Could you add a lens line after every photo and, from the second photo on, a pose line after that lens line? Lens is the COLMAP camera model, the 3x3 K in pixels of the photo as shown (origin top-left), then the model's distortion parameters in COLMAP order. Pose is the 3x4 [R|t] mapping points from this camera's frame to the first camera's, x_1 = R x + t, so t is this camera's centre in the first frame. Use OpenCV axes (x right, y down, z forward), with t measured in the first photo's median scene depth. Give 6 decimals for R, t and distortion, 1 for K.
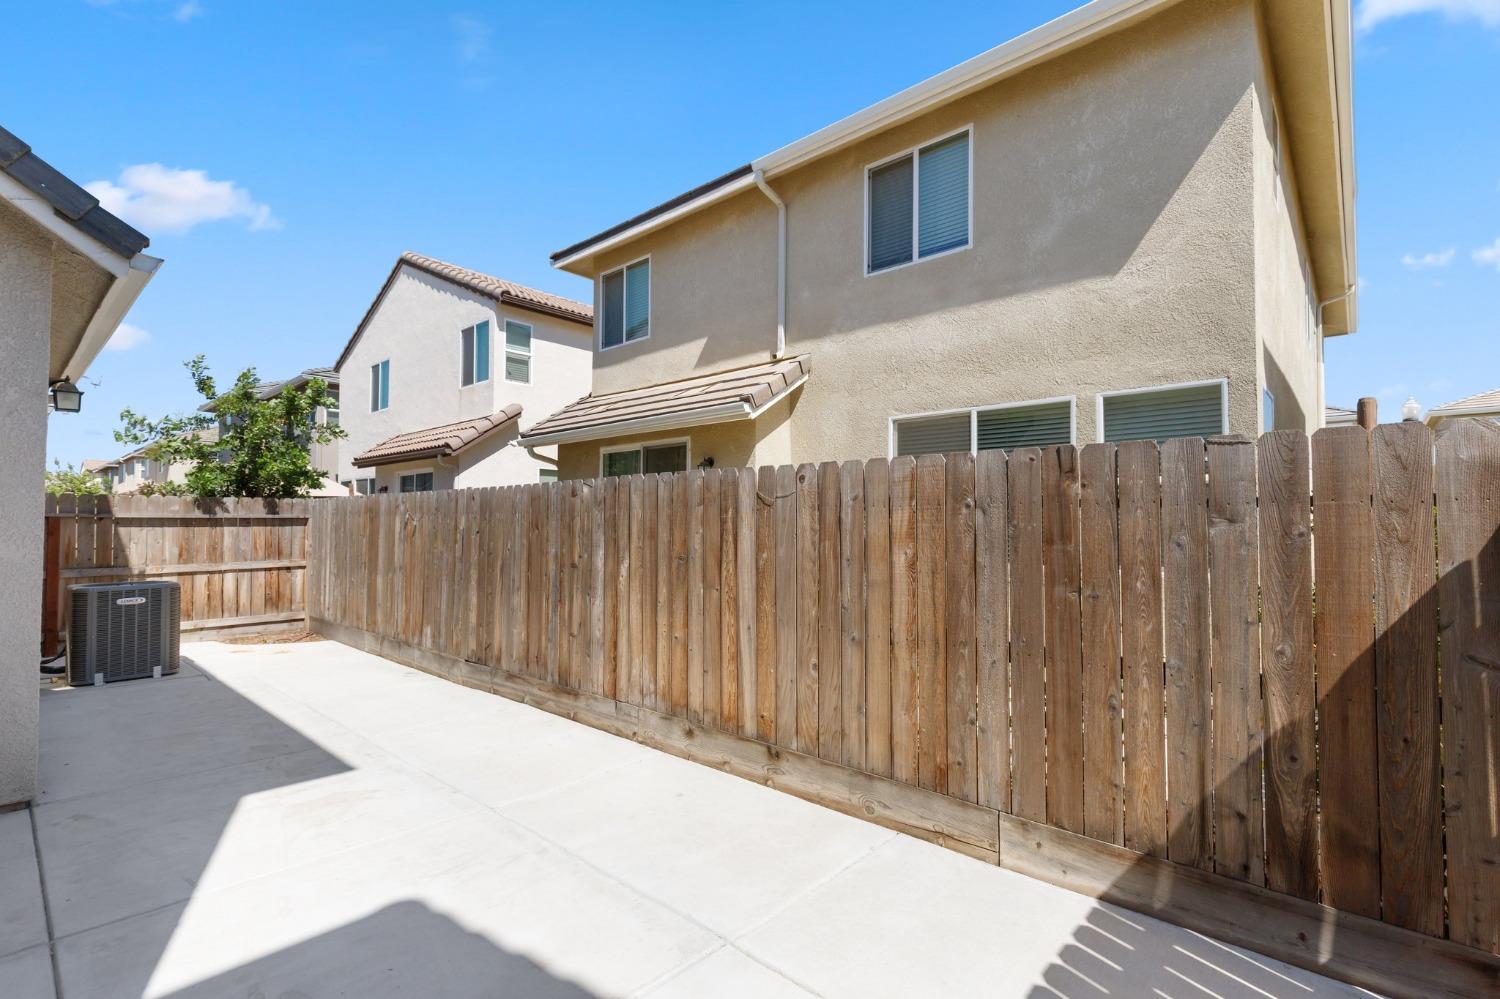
lens RADIAL K [[687.4, 0, 752.2], [0, 687.4, 515.9], [0, 0, 1]] dist [0.005262, 0.000623]
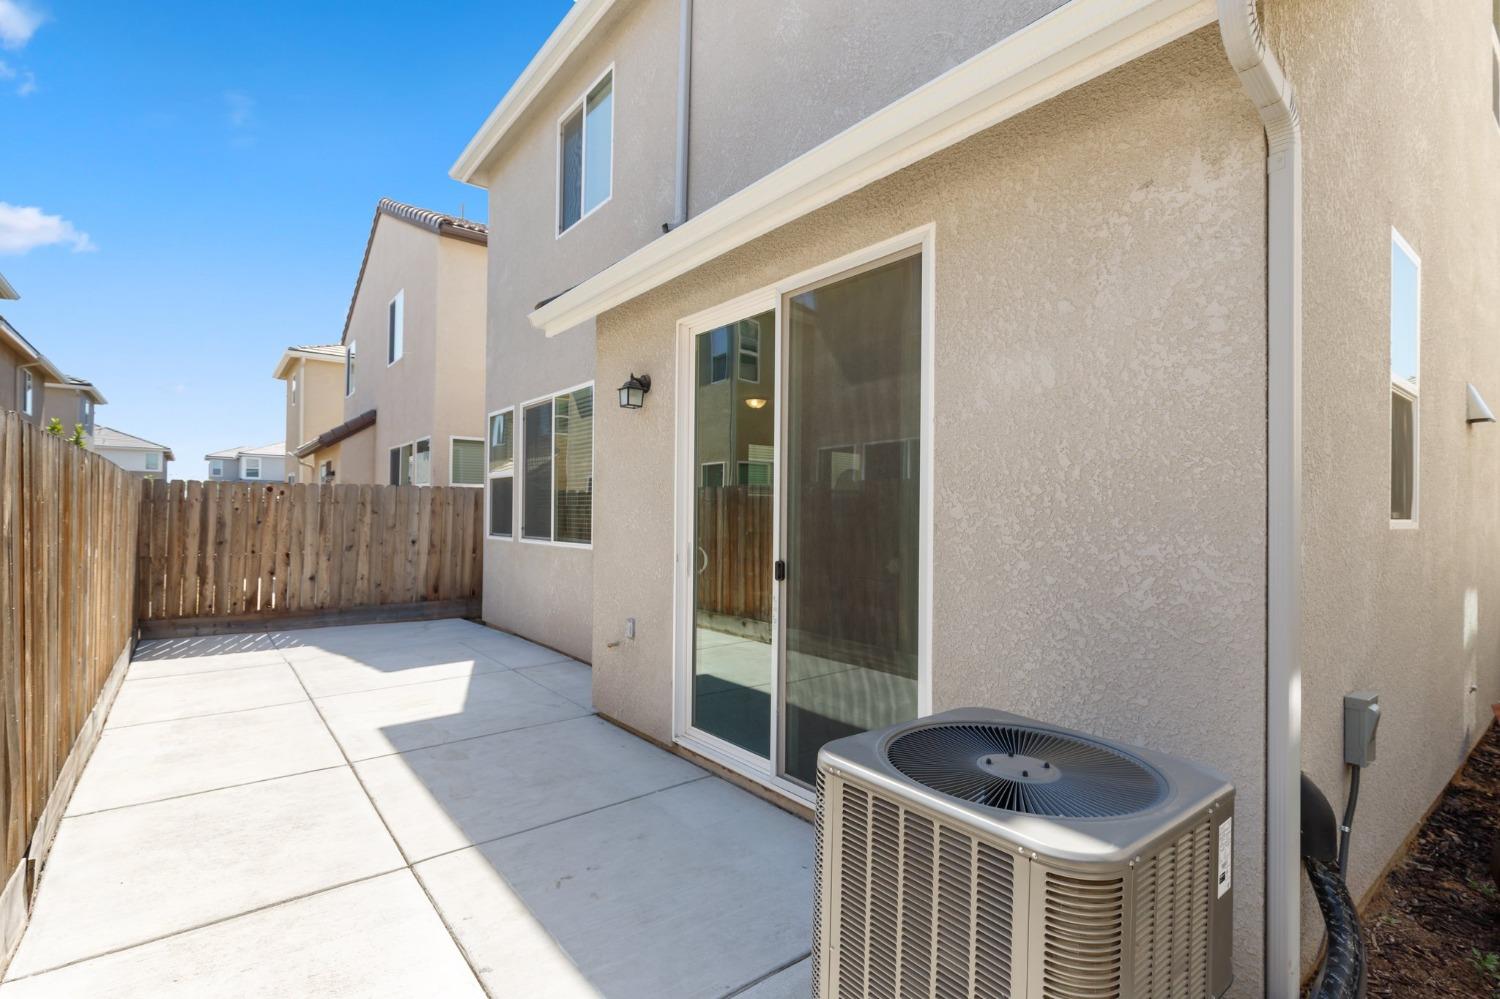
lens RADIAL K [[706.3, 0, 754.1], [0, 706.3, 504.1], [0, 0, 1]] dist [-0.010953, 0.004163]
pose [[-0.985490, -0.004118, 0.169683, -0.689404], [-0.008050, 0.999715, -0.022492, 0.009676], [-0.169542, -0.023532, -0.985242, 1.020896]]
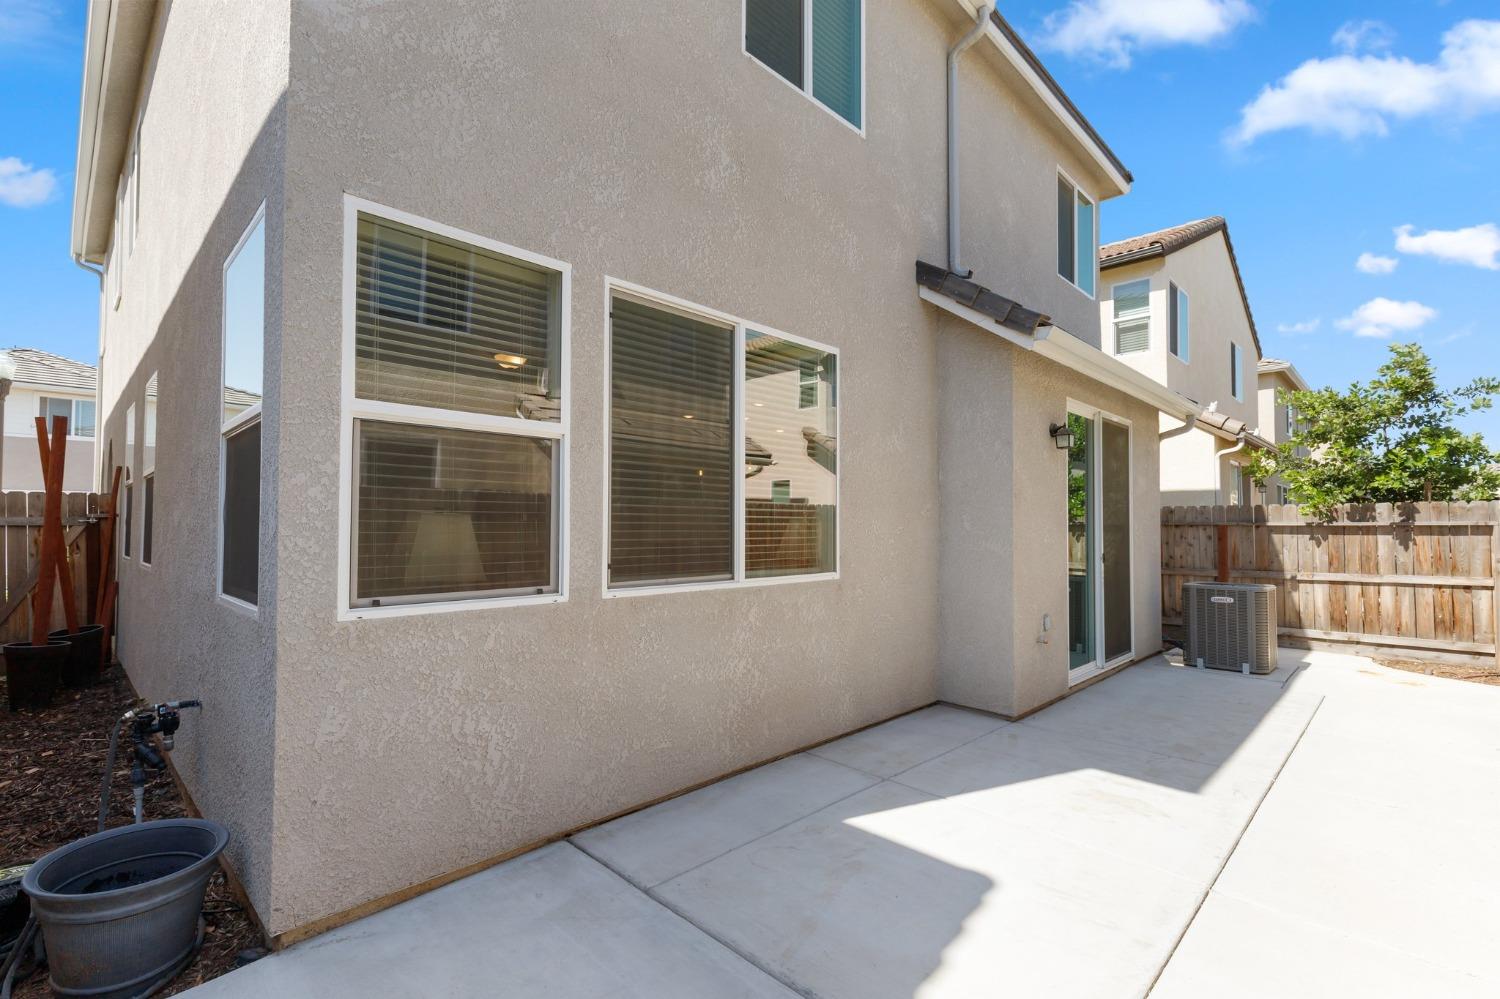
lens RADIAL K [[682.0, 0, 752.4], [0, 682.0, 507.2], [0, 0, 1]] dist [0.004922, -0.000118]
pose [[-0.048967, -0.028034, -0.998407, 0.196190], [0.004714, 0.999588, -0.028298, 0.000203], [0.998789, -0.006092, -0.048814, 0.221439]]
